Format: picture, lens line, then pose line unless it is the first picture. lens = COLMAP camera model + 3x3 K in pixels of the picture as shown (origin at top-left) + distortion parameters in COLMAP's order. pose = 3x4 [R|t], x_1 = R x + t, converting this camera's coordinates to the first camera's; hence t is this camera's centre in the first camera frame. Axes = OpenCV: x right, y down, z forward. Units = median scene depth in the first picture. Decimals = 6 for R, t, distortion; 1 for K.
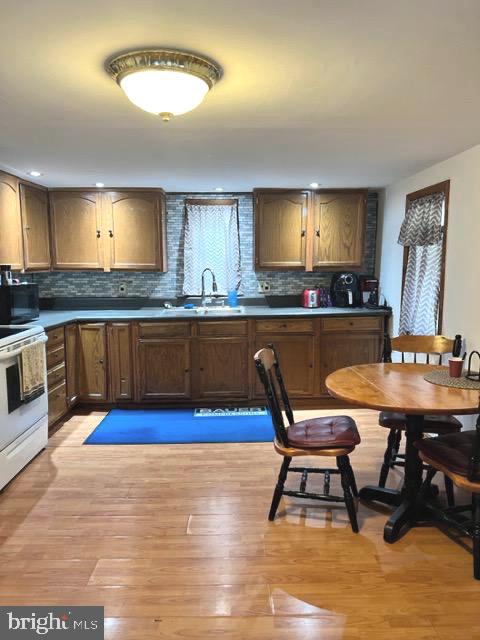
lens RADIAL K [[477.1, 0, 243.3], [0, 477.1, 322.3], [0, 0, 1]] dist [0.051666, -0.050525]
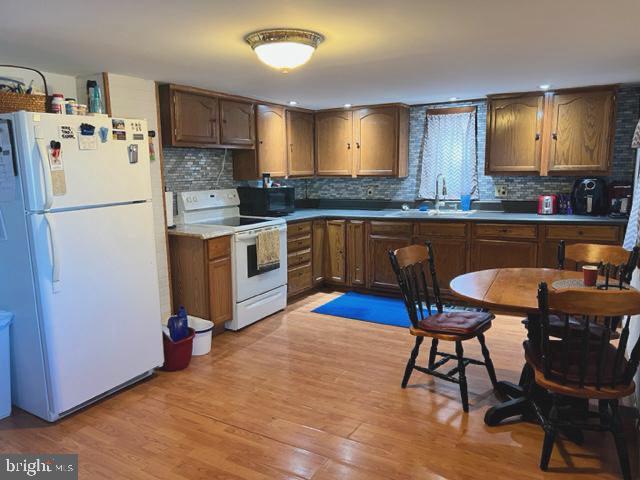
lens RADIAL K [[477.1, 0, 316.5], [0, 477.1, 240.1], [0, 0, 1]] dist [0.051666, -0.050525]
pose [[0.856936, 0.066247, -0.511148, 0.265232], [-0.051127, 0.997740, 0.043598, 0.003351], [0.512881, -0.011227, 0.858386, -0.074643]]
